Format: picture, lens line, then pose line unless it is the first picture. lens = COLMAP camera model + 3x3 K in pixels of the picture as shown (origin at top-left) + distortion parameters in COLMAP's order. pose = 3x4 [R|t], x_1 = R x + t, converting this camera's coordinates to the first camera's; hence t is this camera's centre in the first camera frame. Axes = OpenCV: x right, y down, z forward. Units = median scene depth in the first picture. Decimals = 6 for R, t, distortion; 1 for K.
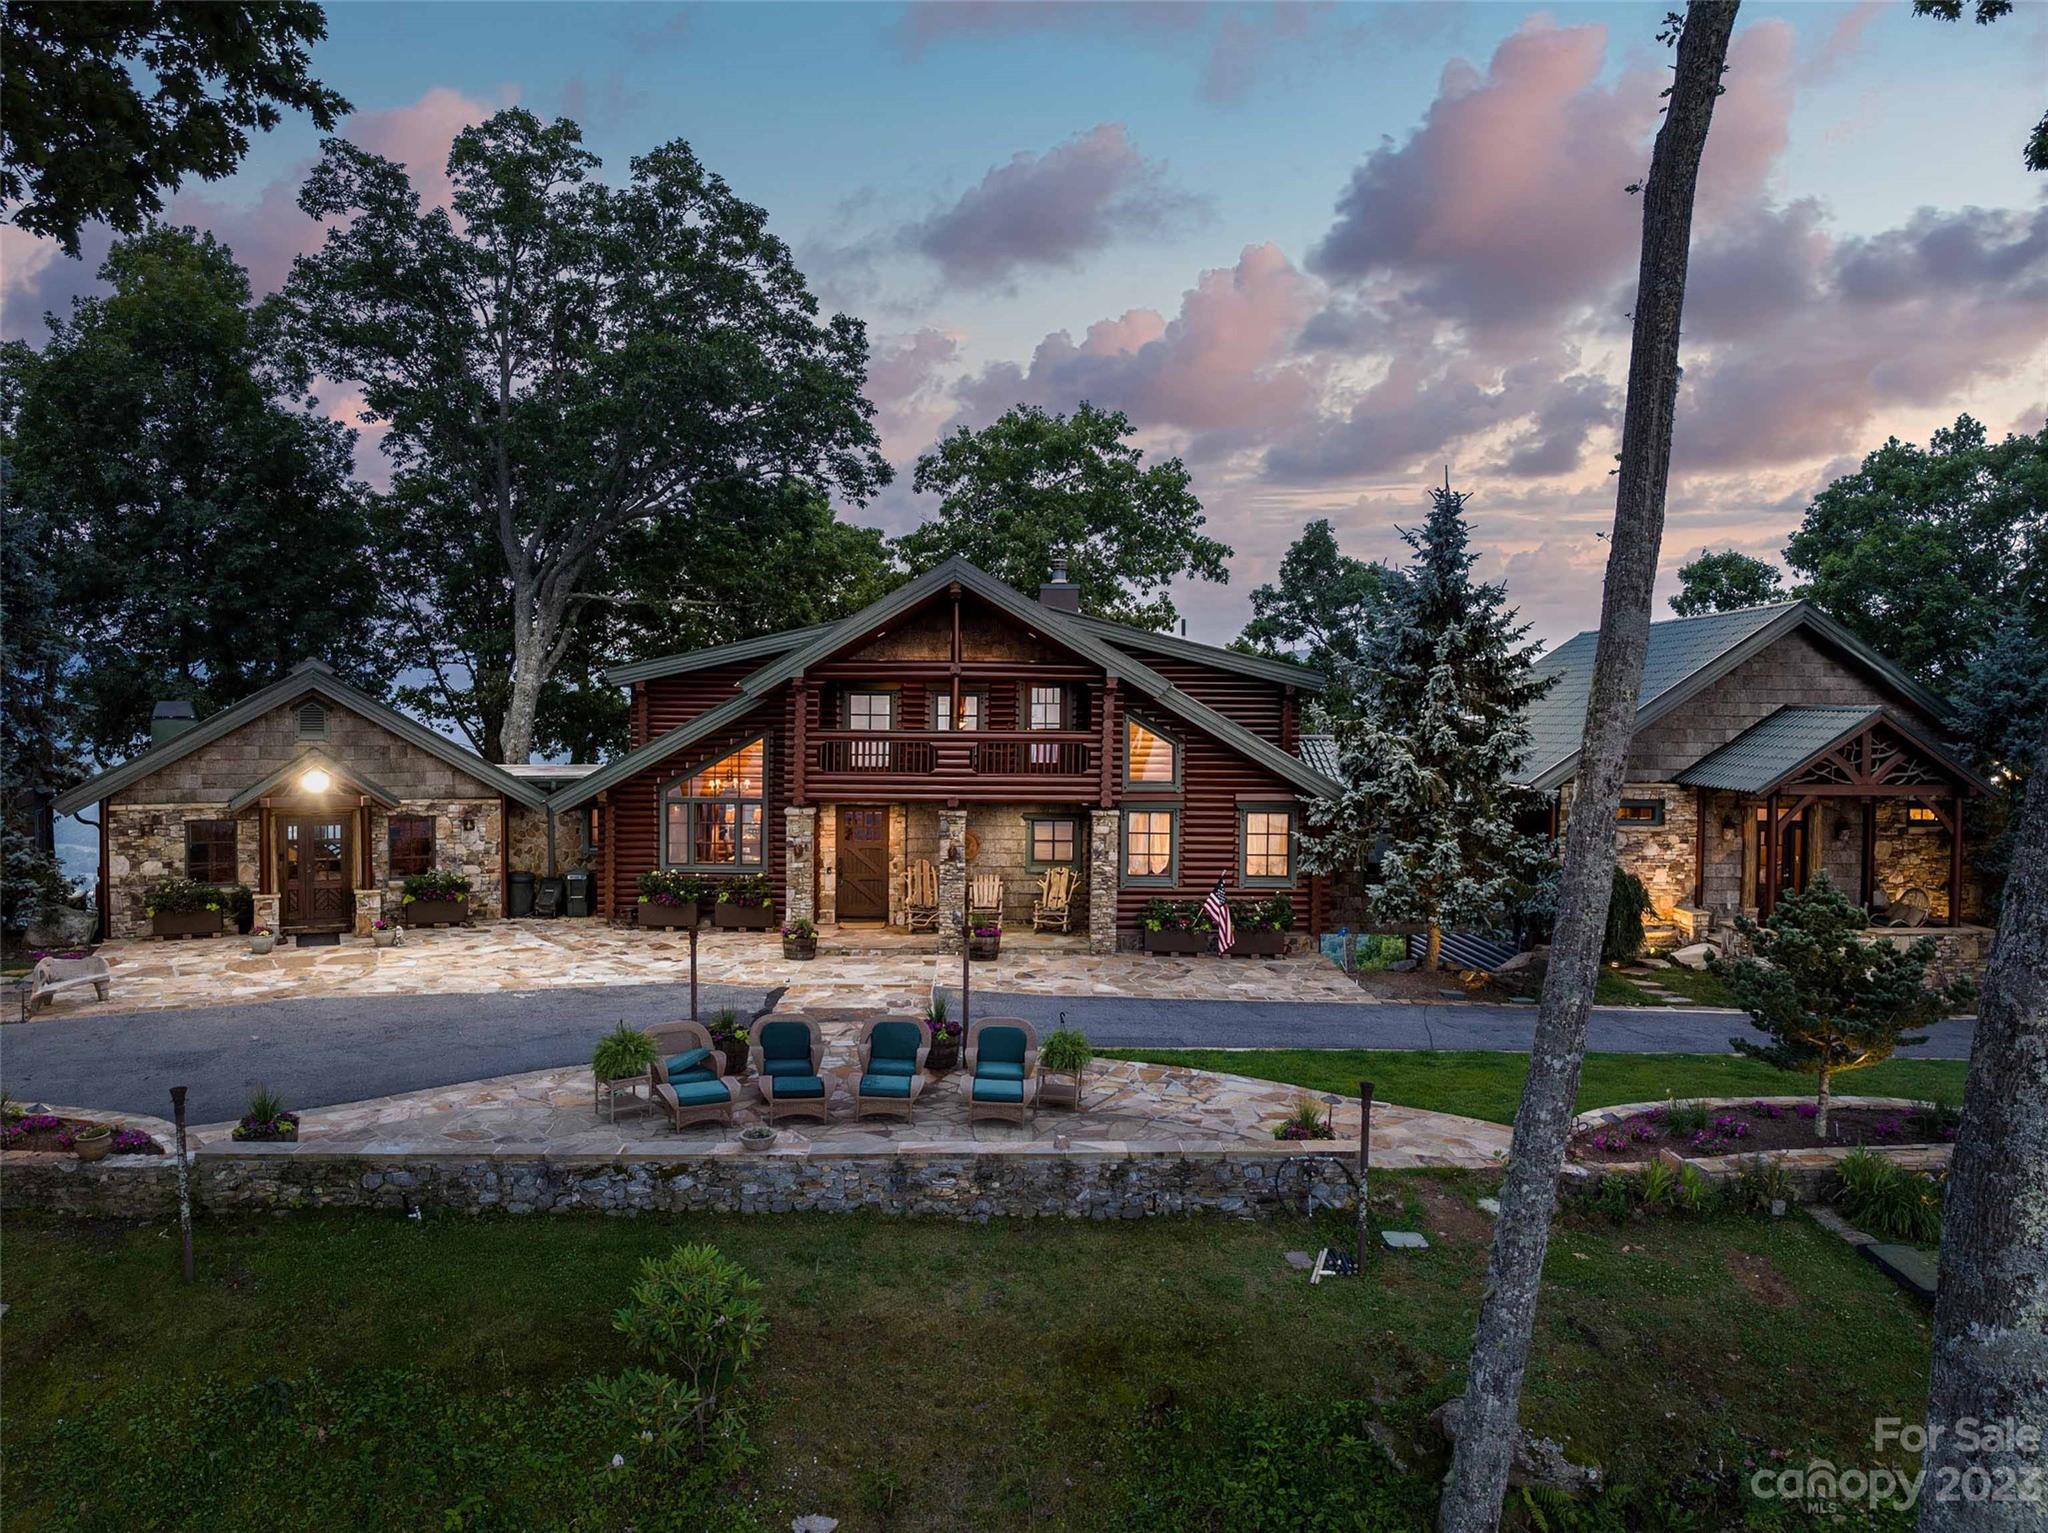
lens RADIAL K [[1437.1, 0, 1027.9], [0, 1437.1, 761.2], [0, 0, 1]] dist [-0.008803, -0.059333]
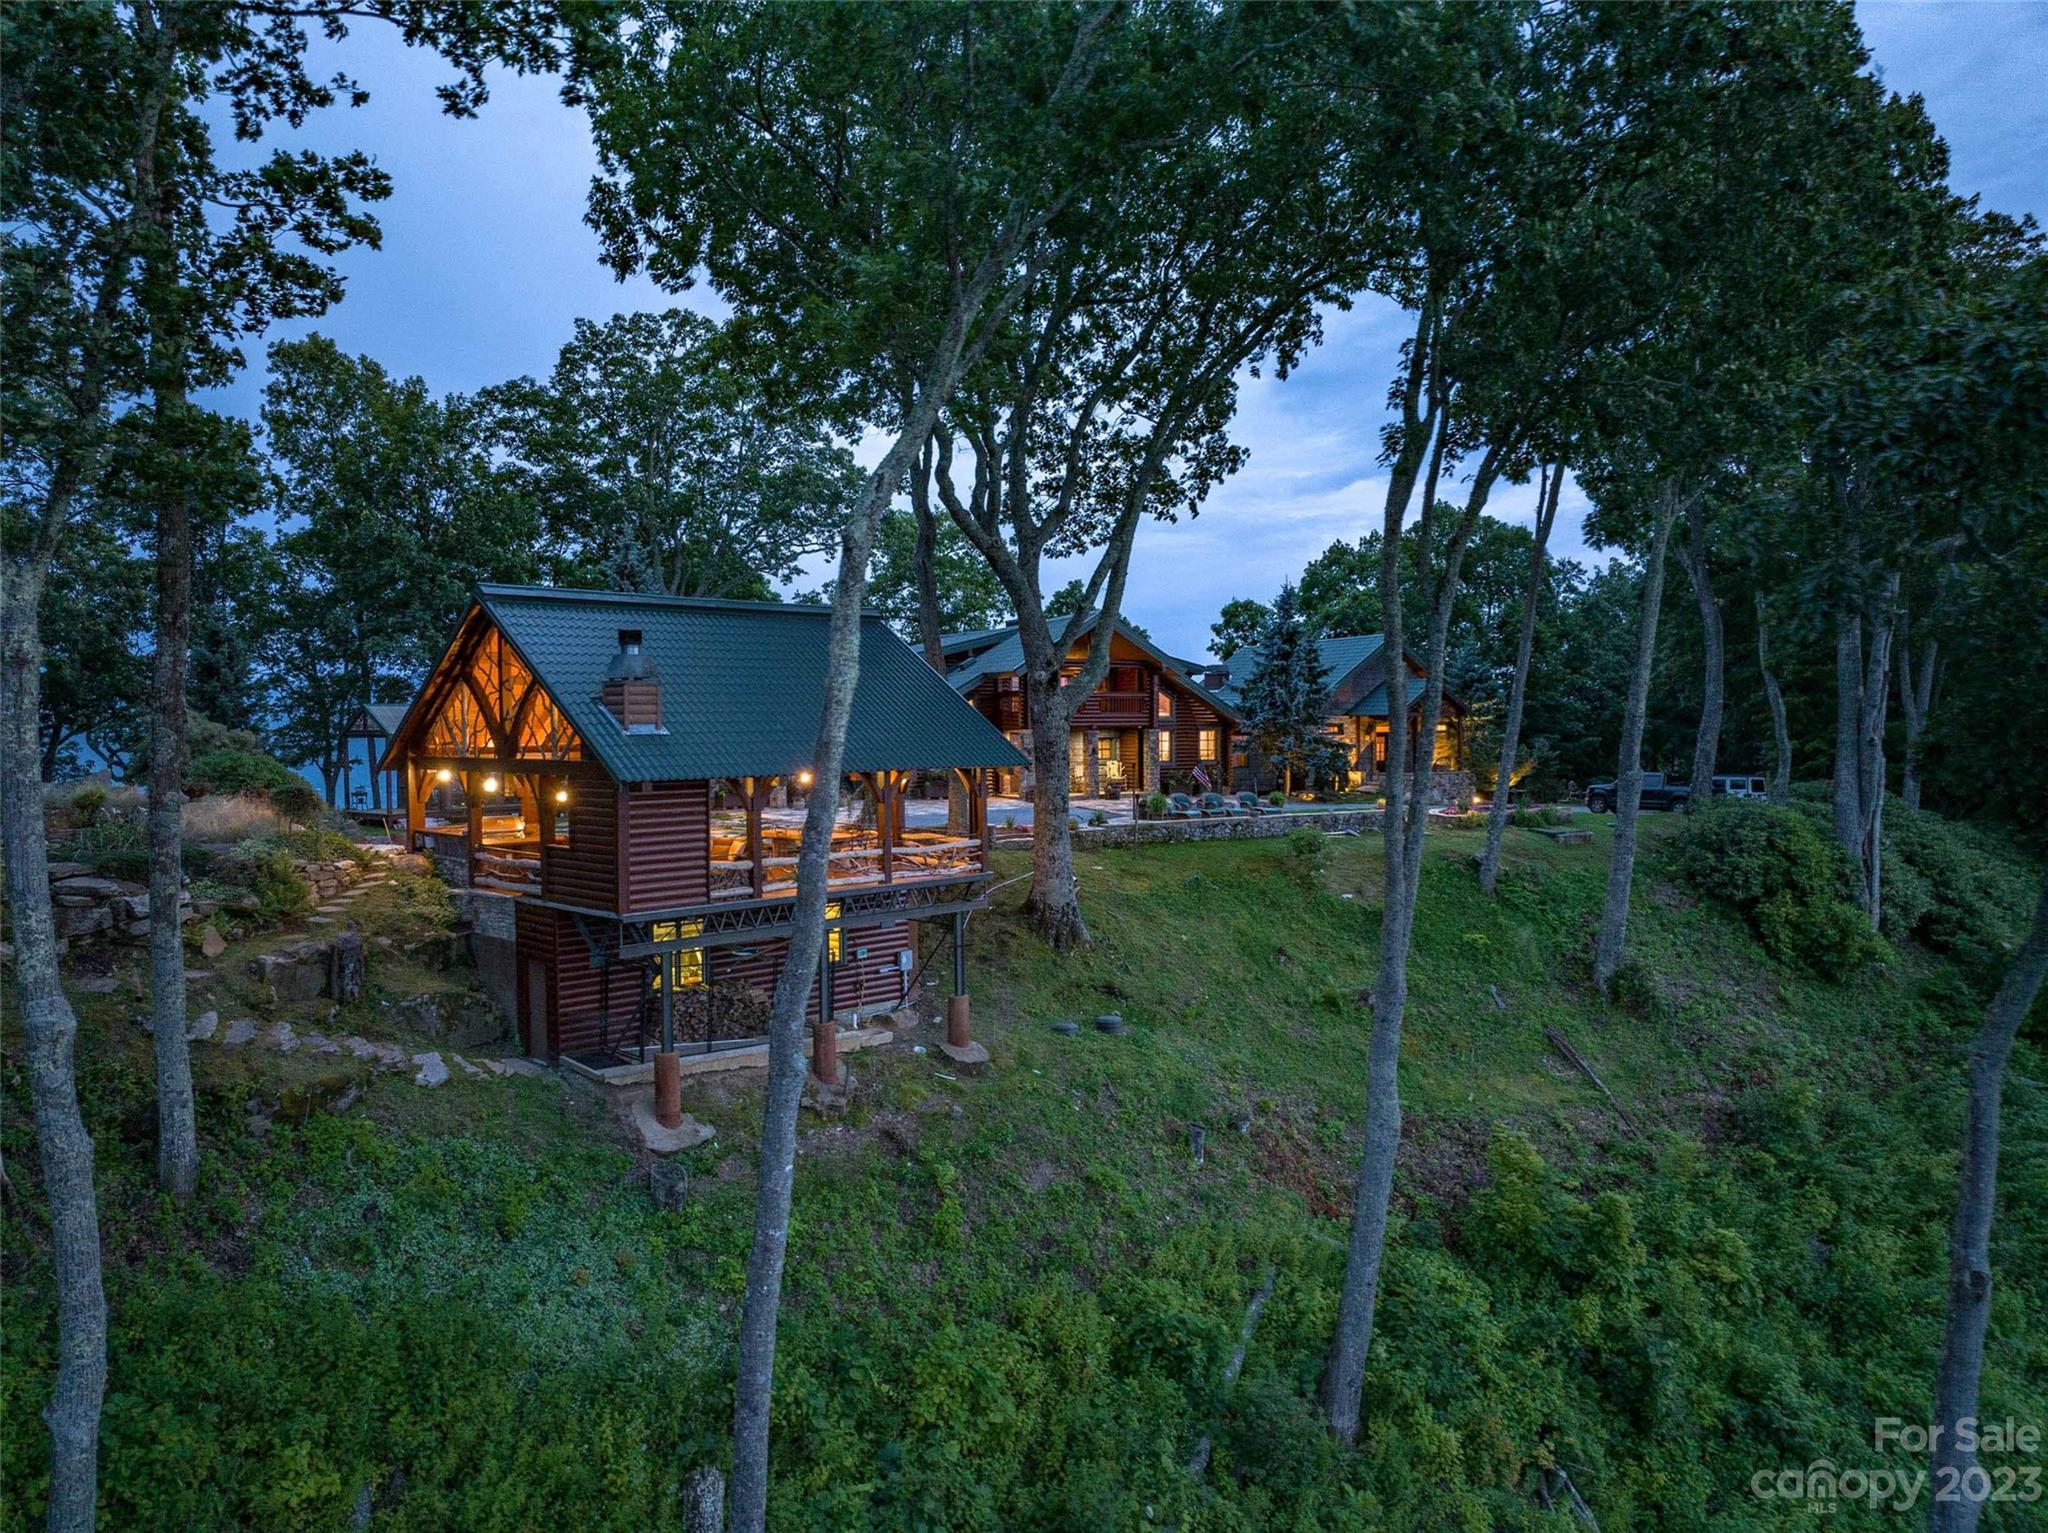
lens RADIAL K [[1376.4, 0, 993.7], [0, 1376.4, 746.7], [0, 0, 1]] dist [-0.027867, -0.000672]
pose [[0.903210, -0.024790, 0.428482, -1.042602], [0.030827, 0.999499, -0.007154, 0.067791], [-0.428090, 0.019671, 0.903522, -0.752177]]
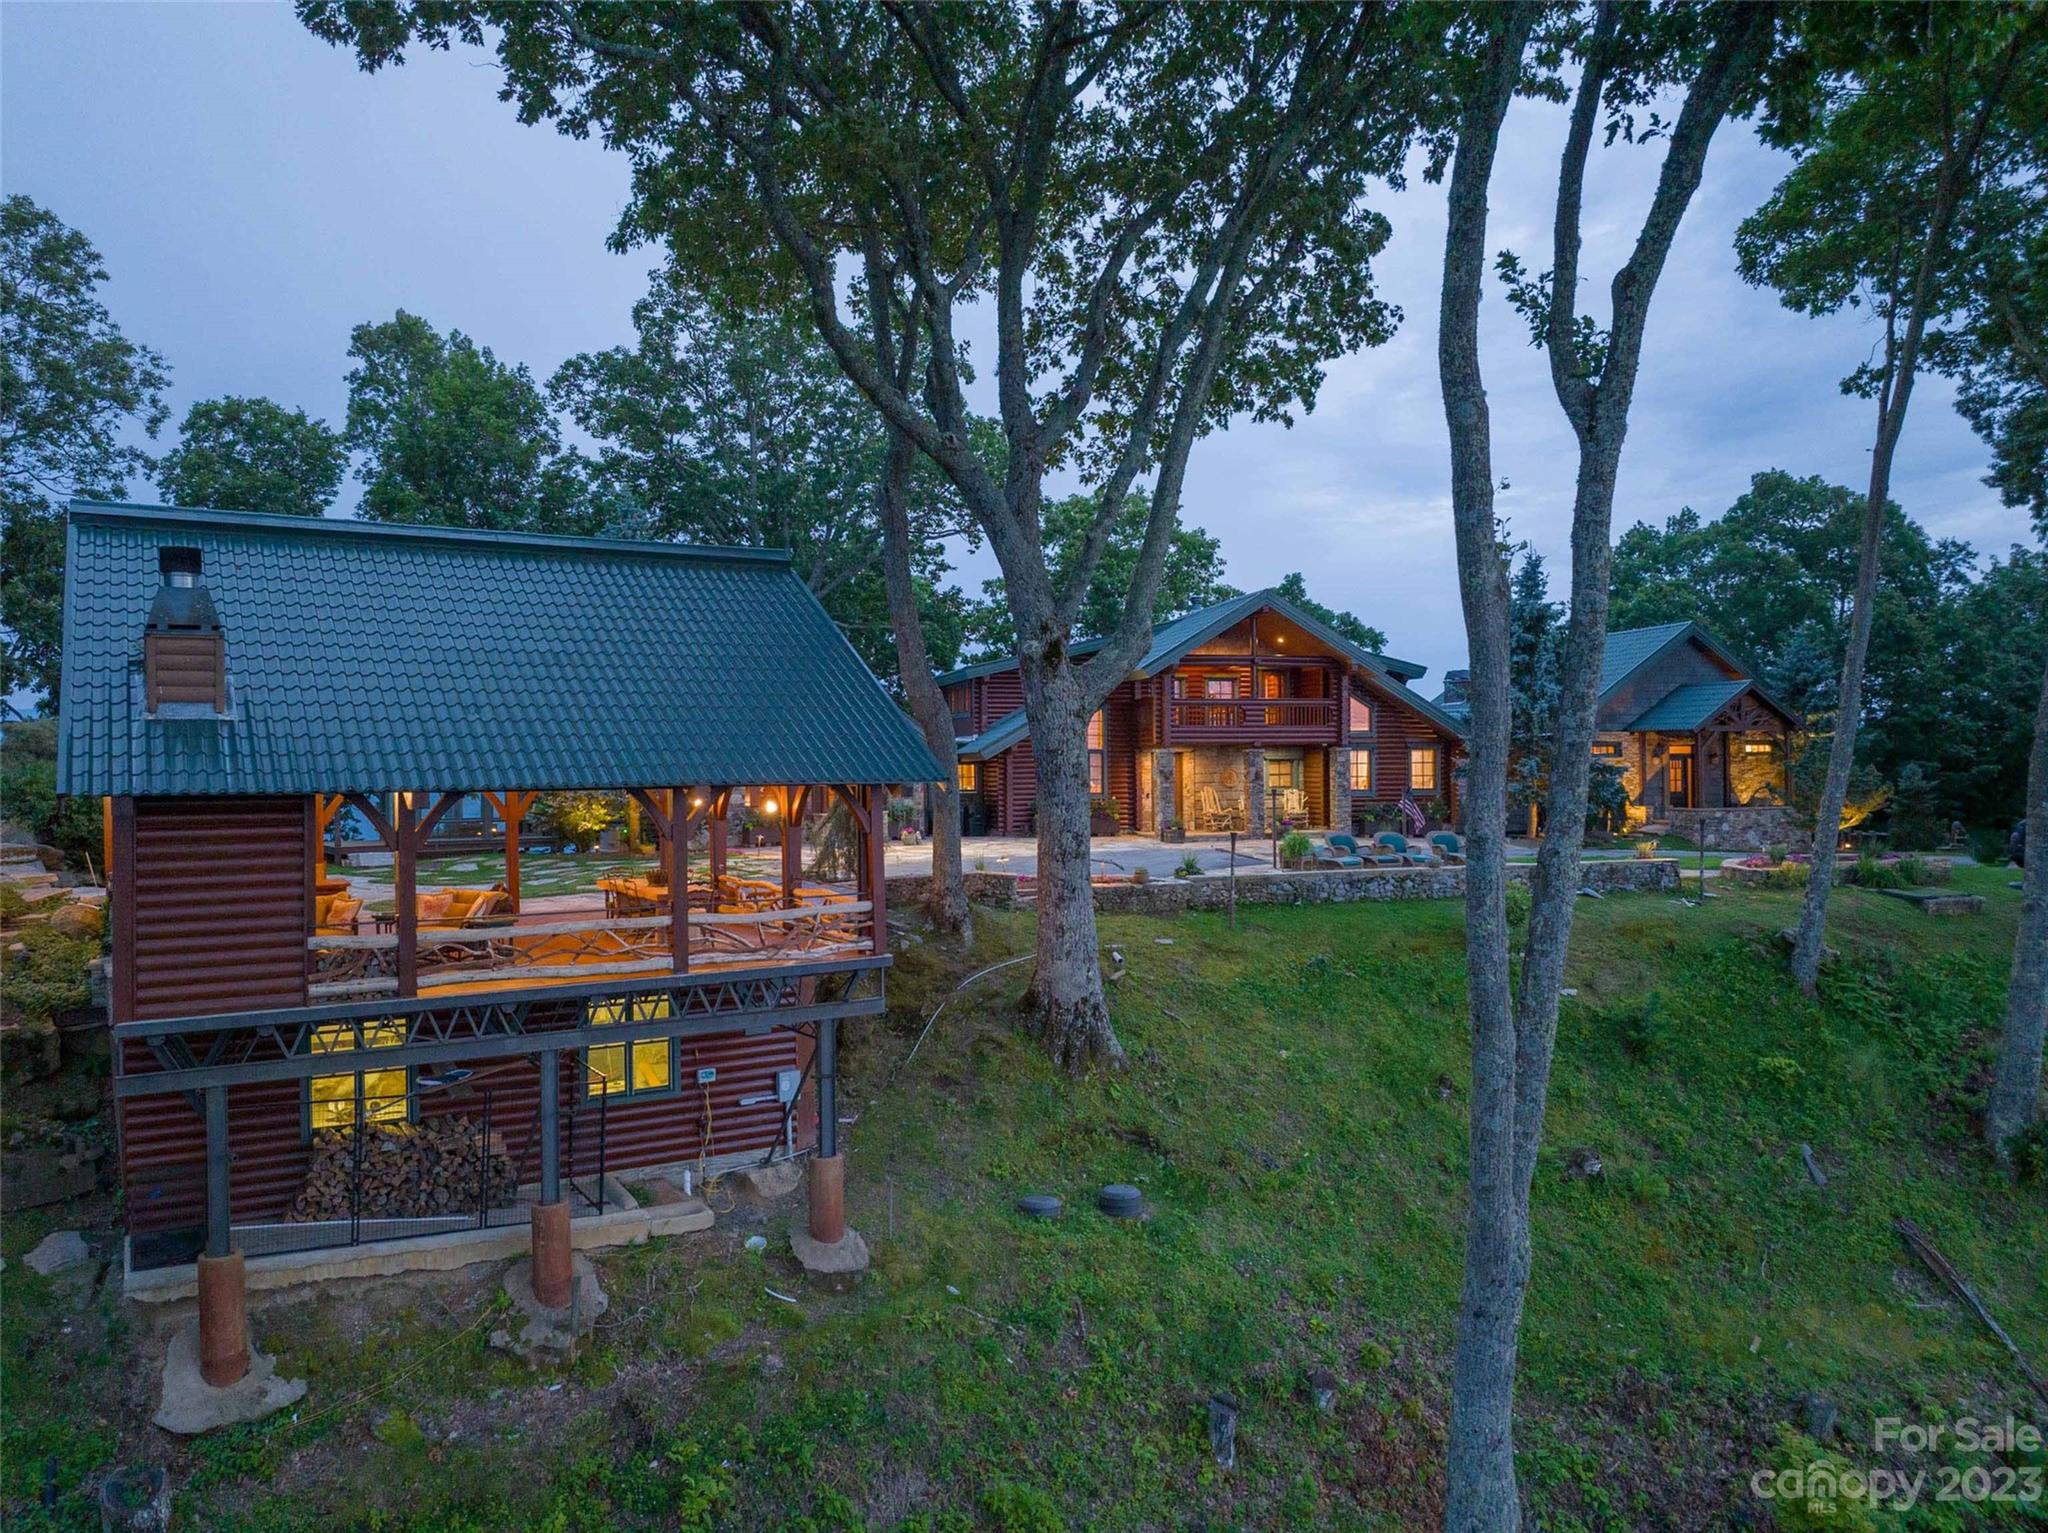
lens RADIAL K [[1391.7, 0, 1024.0], [0, 1391.7, 766.5], [0, 0, 1]] dist [-0.053618, 0.024475]
pose [[0.971602, -0.018983, 0.235860, -0.661328], [0.026044, 0.999300, -0.026857, 0.088254], [-0.235185, 0.032237, 0.971416, -0.426944]]
